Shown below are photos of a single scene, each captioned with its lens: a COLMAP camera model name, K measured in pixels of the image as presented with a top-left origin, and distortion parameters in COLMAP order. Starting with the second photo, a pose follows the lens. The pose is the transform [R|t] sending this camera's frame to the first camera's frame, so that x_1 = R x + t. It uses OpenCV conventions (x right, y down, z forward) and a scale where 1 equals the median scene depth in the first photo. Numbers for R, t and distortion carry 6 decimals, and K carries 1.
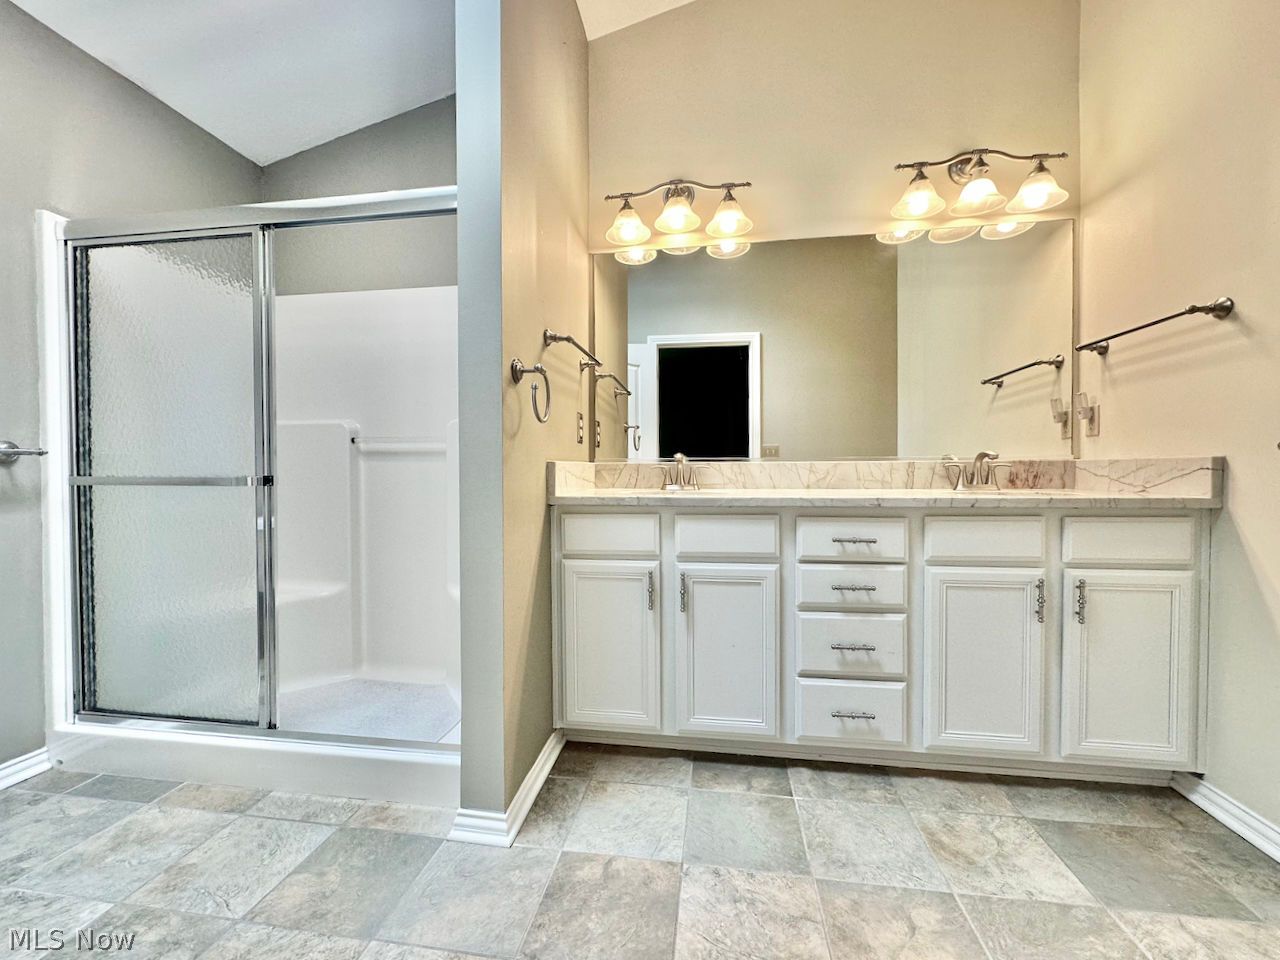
lens RADIAL K [[513.4, 0, 654.4], [0, 513.4, 477.0], [0, 0, 1]] dist [-0.000433, 0.000012]
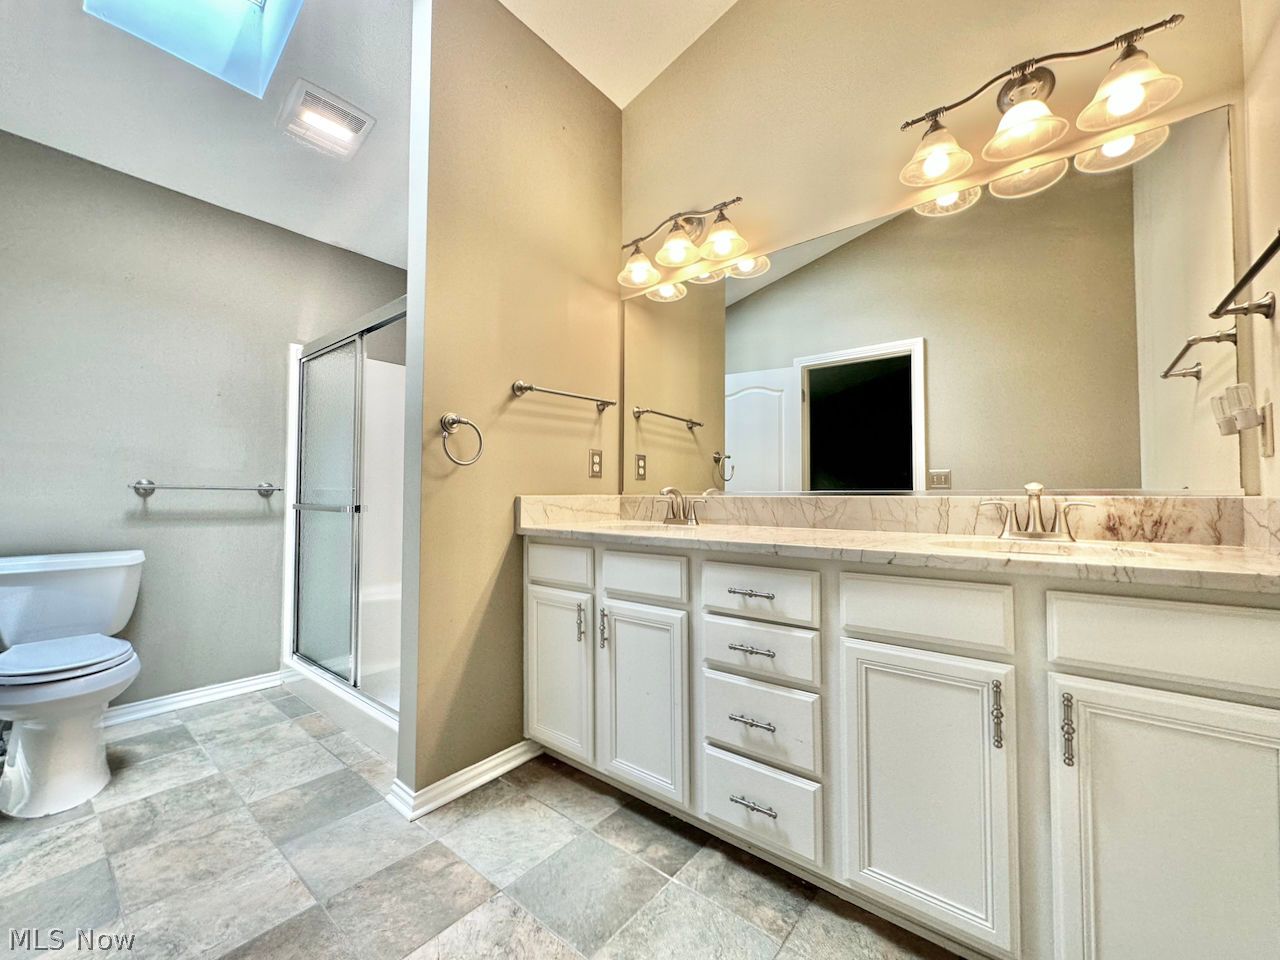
lens RADIAL K [[513.4, 0, 672.9], [0, 513.4, 478.0], [0, 0, 1]] dist [-0.000433, 0.000012]
pose [[0.864423, -0.010326, -0.502659, 0.690538], [-0.012490, 0.999039, -0.042003, -0.028130], [0.502610, 0.042586, 0.863464, 0.195526]]
